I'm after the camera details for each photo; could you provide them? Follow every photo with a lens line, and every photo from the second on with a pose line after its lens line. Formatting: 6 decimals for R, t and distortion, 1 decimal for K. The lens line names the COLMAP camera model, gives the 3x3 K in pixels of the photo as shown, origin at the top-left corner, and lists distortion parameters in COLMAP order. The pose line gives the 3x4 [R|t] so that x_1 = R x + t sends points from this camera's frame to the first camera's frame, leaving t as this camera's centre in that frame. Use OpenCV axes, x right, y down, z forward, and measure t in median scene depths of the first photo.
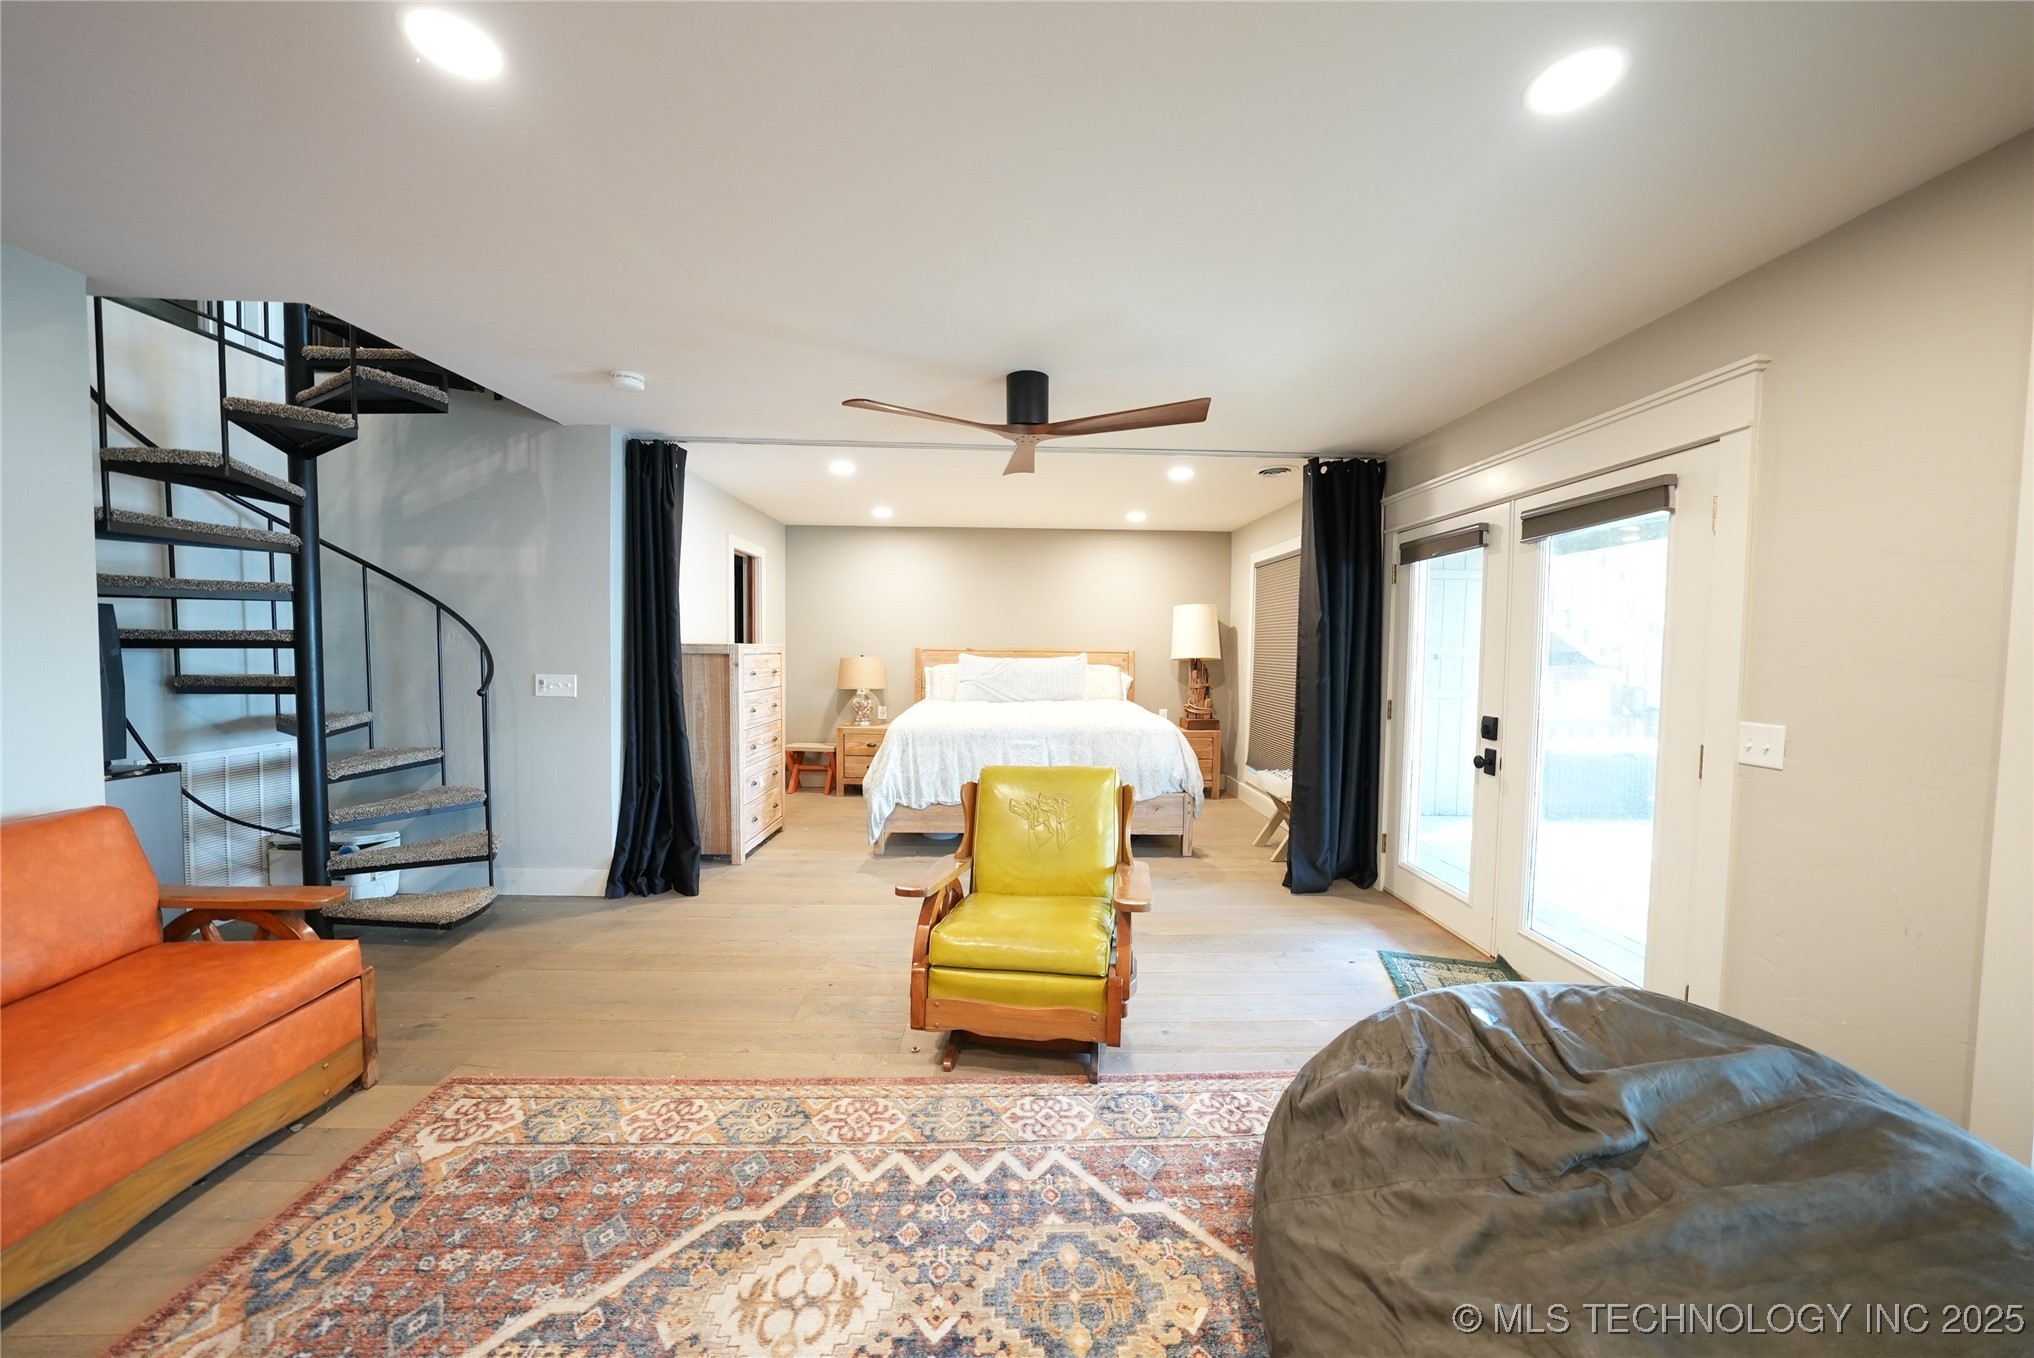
lens RADIAL K [[708.1, 0, 1025.0], [0, 708.1, 673.9], [0, 0, 1]] dist [-0.030591, 0.006827]
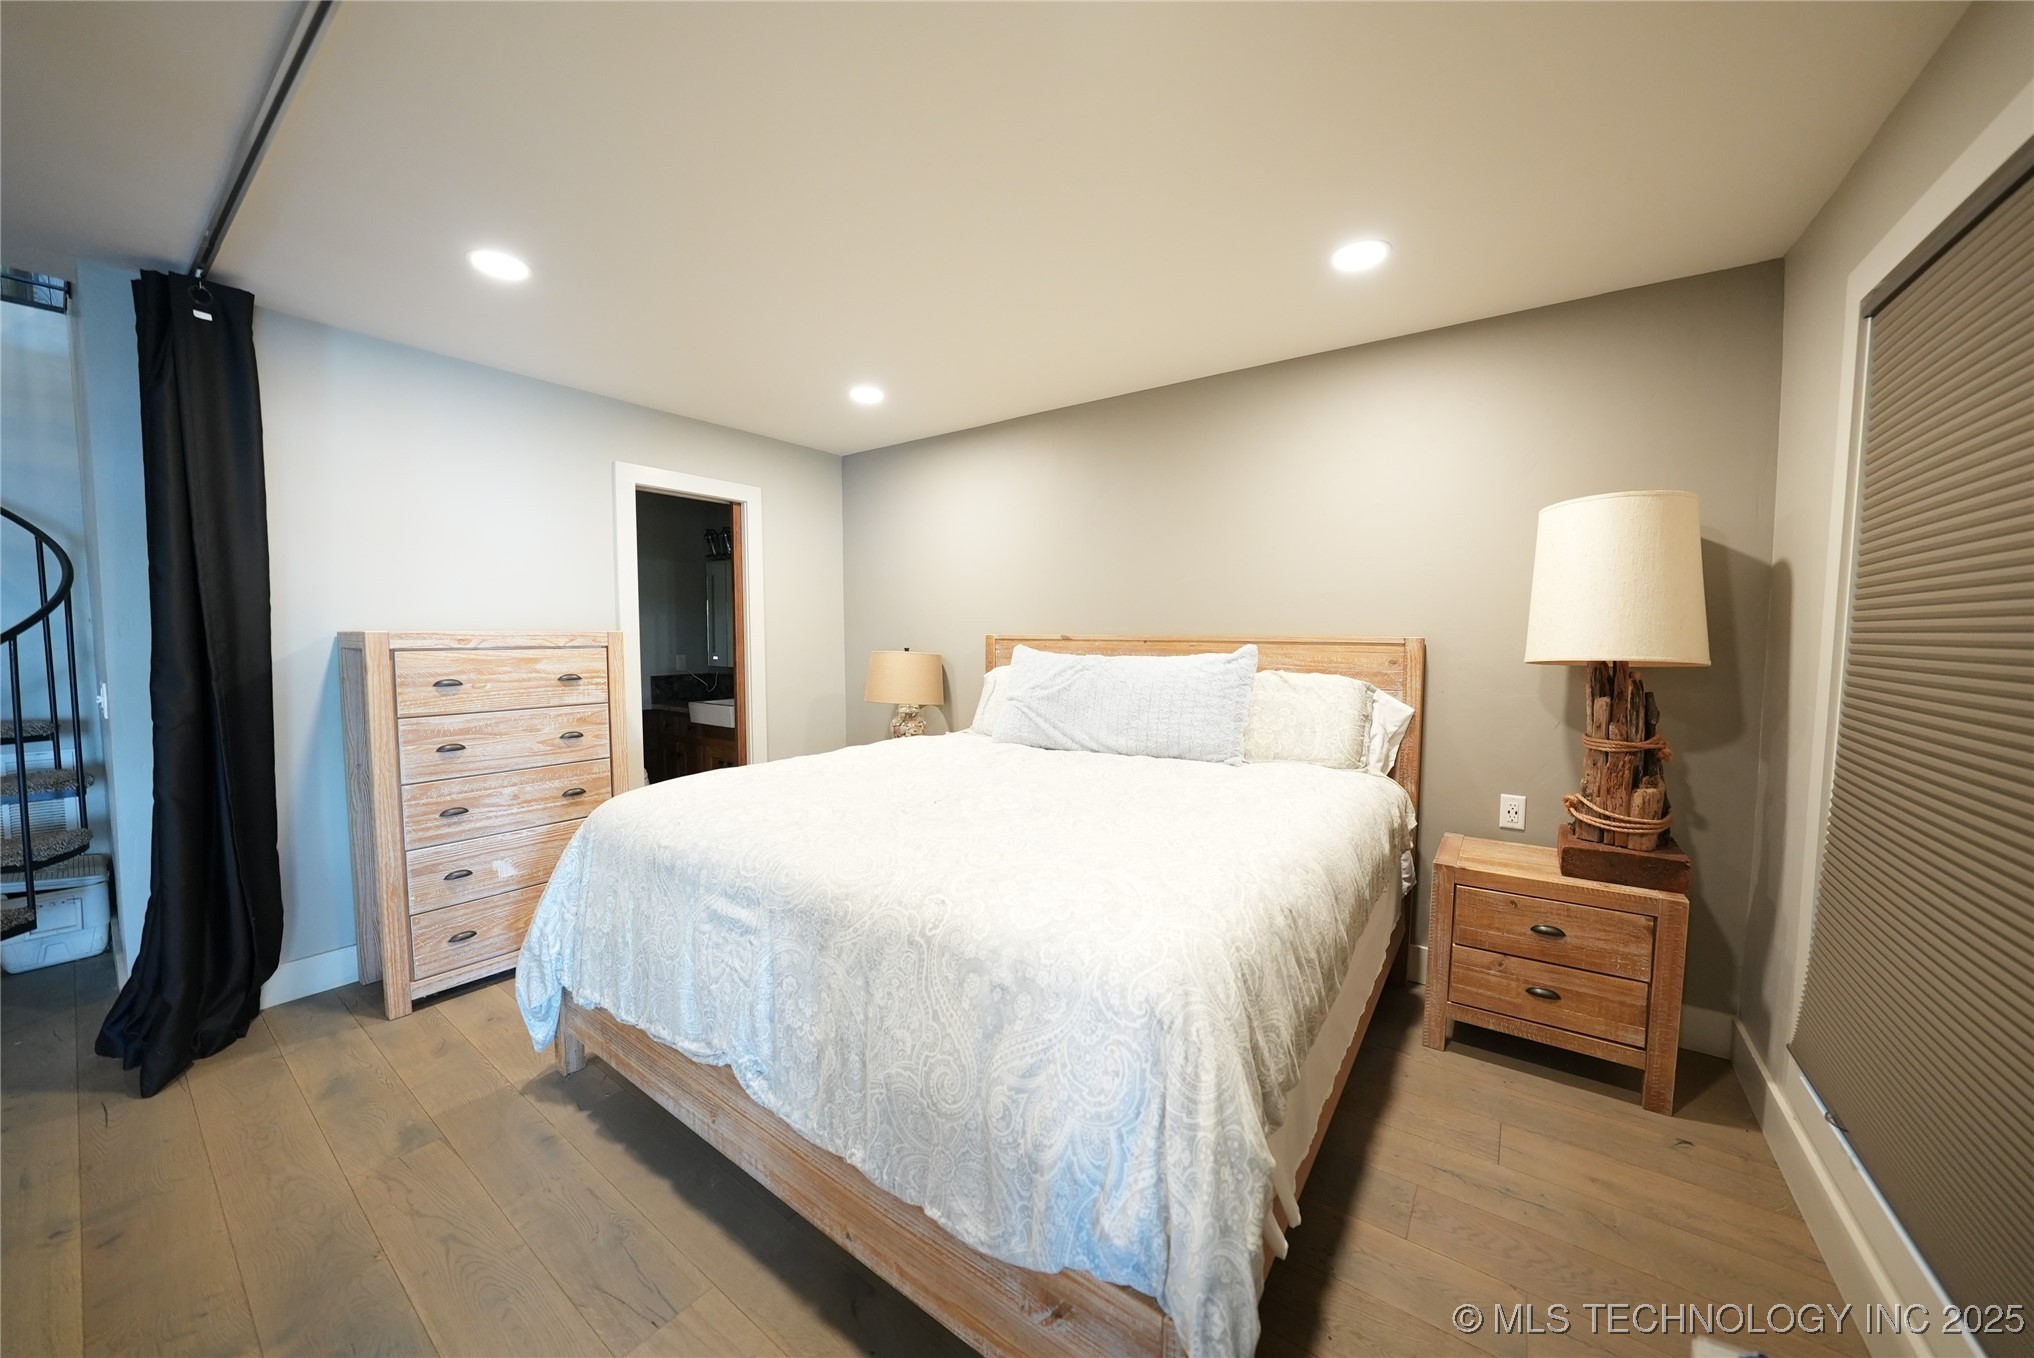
lens RADIAL K [[708.1, 0, 1025.0], [0, 708.1, 673.9], [0, 0, 1]] dist [-0.030591, 0.006827]
pose [[0.794882, 0.027679, -0.606133, 0.476915], [-0.015969, 0.999567, 0.024703, -0.043001], [0.606554, -0.009957, 0.794980, 1.233746]]
